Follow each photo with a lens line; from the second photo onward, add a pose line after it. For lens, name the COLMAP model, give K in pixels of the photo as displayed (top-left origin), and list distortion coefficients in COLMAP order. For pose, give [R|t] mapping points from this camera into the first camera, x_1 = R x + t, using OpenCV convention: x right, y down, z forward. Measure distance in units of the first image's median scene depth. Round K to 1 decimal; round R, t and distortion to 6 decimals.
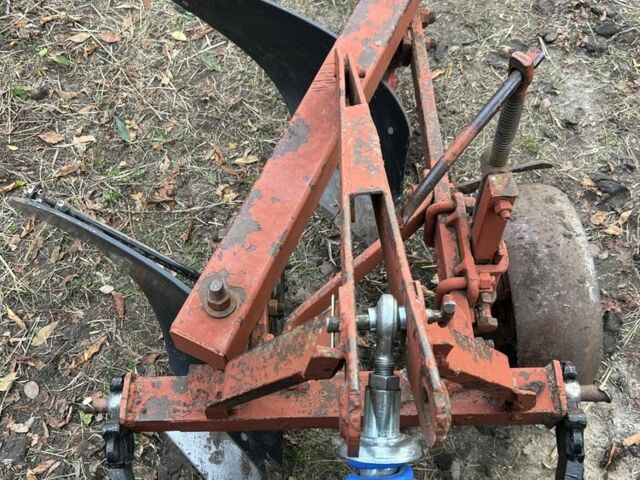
lens RADIAL K [[637.6, 0, 322.9], [0, 637.6, 243.0], [0, 0, 1]] dist [0.168797, -0.485916]
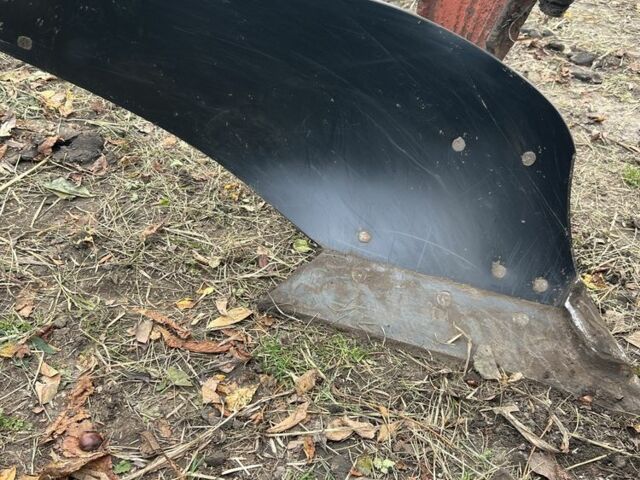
lens RADIAL K [[637.6, 0, 322.9], [0, 637.6, 243.0], [0, 0, 1]] dist [0.168797, -0.485916]
pose [[0.867773, -0.213351, 0.448834, -0.262241], [0.364354, 0.887330, -0.282651, -0.022265], [-0.337960, 0.408811, 0.847736, 0.569105]]
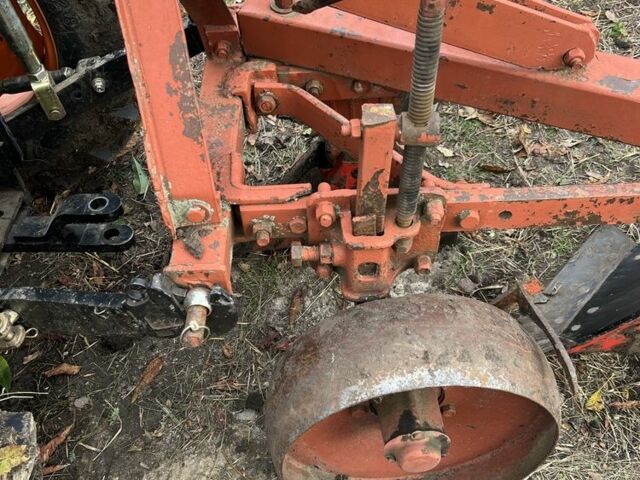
lens RADIAL K [[637.6, 0, 322.9], [0, 637.6, 243.0], [0, 0, 1]] dist [0.168797, -0.485916]
pose [[0.007553, 0.798182, -0.602369, 0.447376], [-0.857011, 0.315551, 0.407382, -0.154018], [0.515244, 0.513160, 0.686434, 0.239915]]
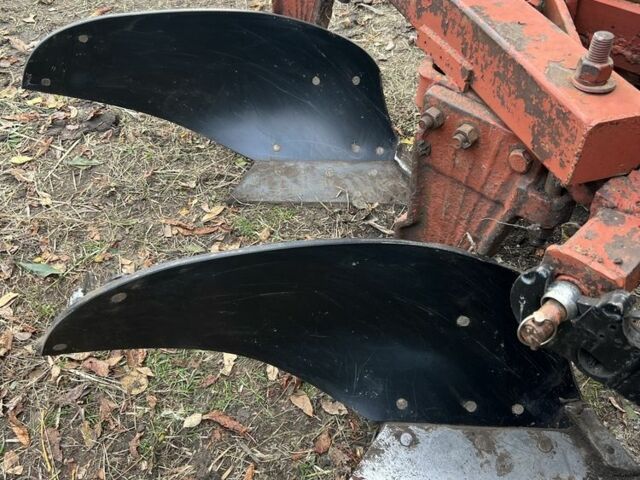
lens RADIAL K [[637.6, 0, 322.9], [0, 637.6, 243.0], [0, 0, 1]] dist [0.168797, -0.485916]
pose [[0.734038, -0.486658, 0.473659, -0.424965], [0.596073, 0.795903, -0.105999, 0.069618], [-0.325402, 0.360142, 0.874306, 0.266548]]
